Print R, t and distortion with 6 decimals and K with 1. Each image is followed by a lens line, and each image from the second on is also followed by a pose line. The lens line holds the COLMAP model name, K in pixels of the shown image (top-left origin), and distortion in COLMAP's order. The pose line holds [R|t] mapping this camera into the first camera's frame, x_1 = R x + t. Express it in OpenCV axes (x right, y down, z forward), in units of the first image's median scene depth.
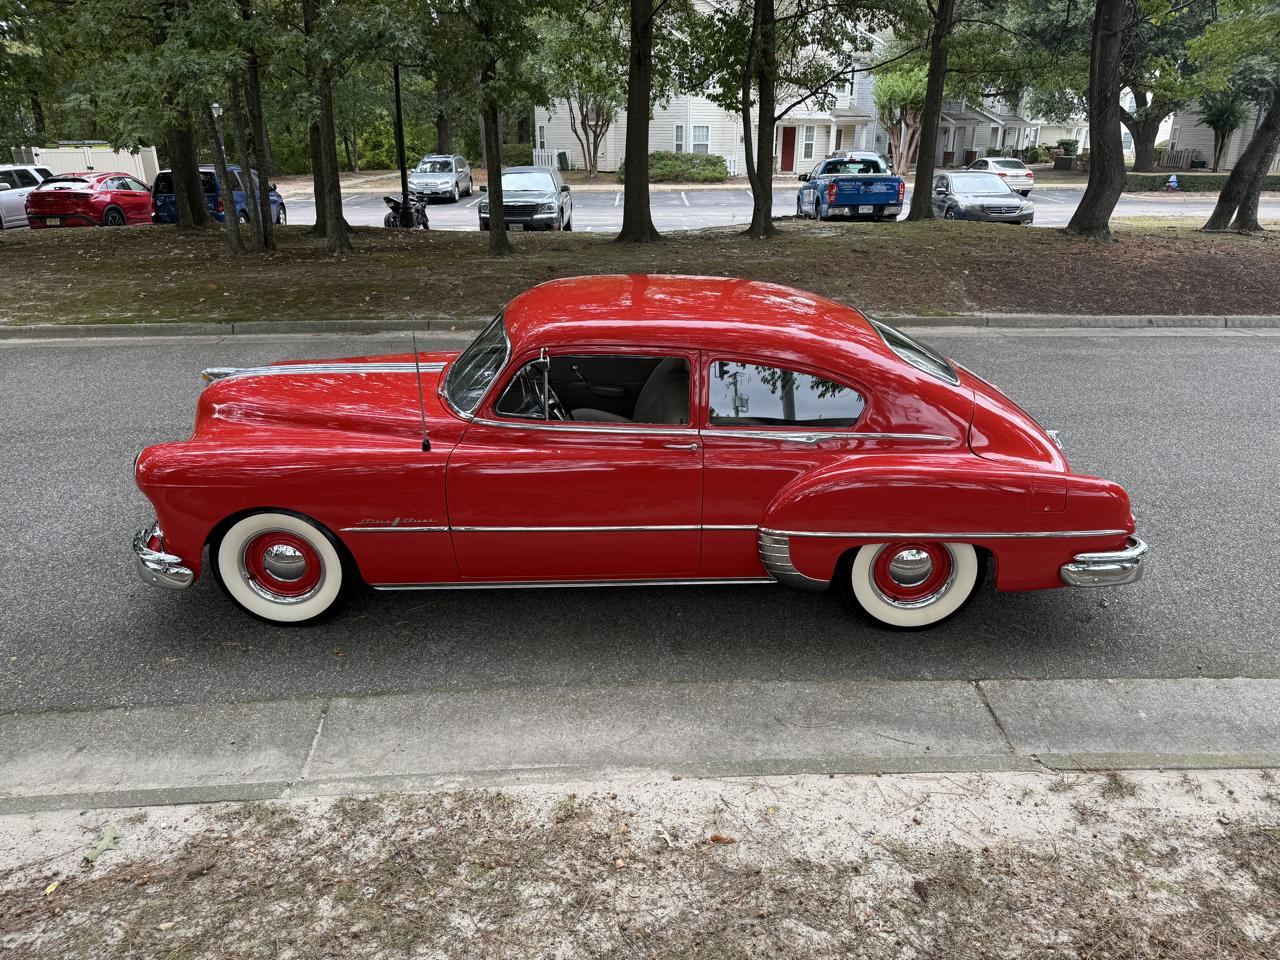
lens RADIAL K [[943.2, 0, 640.0], [0, 943.2, 480.0], [0, 0, 1]] dist [0.023332, -0.002726]
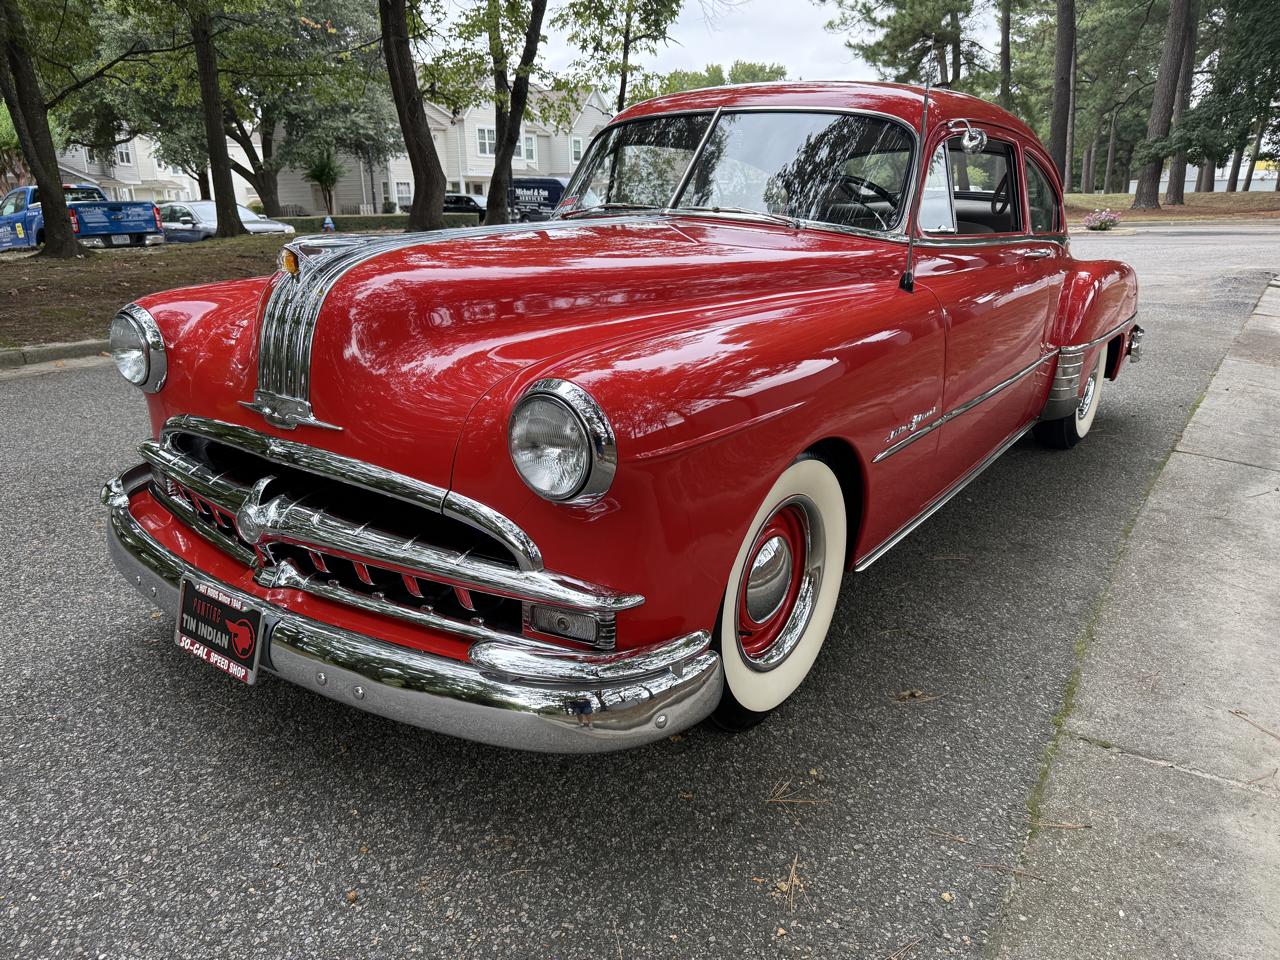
lens RADIAL K [[973.0, 0, 640.0], [0, 973.0, 480.0], [0, 0, 1]] dist [-0.092434, 0.113128]
pose [[0.564956, -0.232926, 0.791562, -0.827466], [0.306629, 0.949894, 0.060669, -0.010992], [-0.766031, 0.208440, 0.608070, 0.794263]]
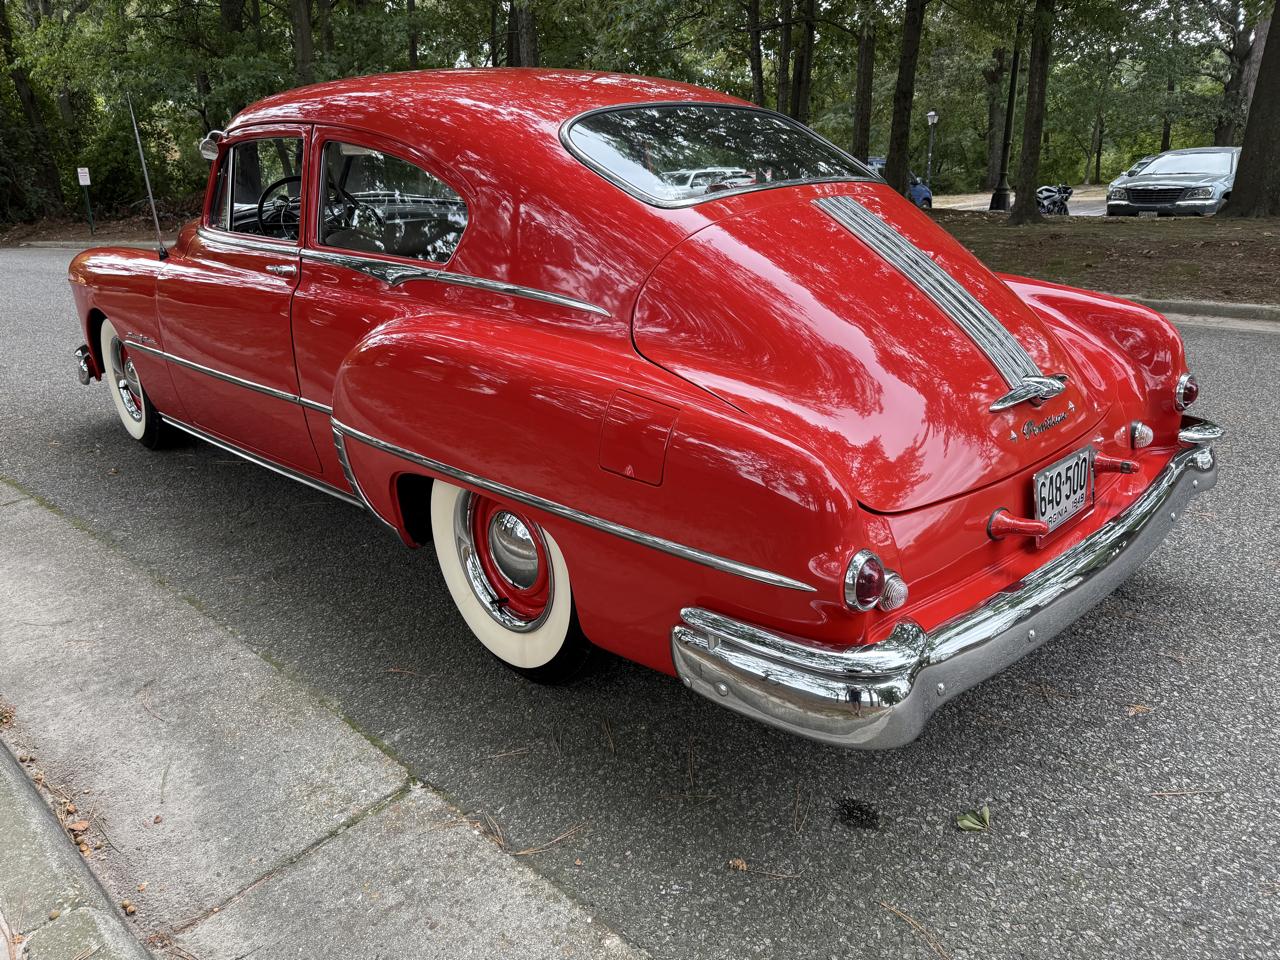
lens RADIAL K [[943.2, 0, 640.0], [0, 943.2, 480.0], [0, 0, 1]] dist [0.023332, -0.002726]
pose [[0.672264, 0.206201, -0.711015, 0.737839], [-0.241081, 0.969052, 0.053091, 0.009661], [0.699958, 0.135721, 0.701170, 0.720635]]
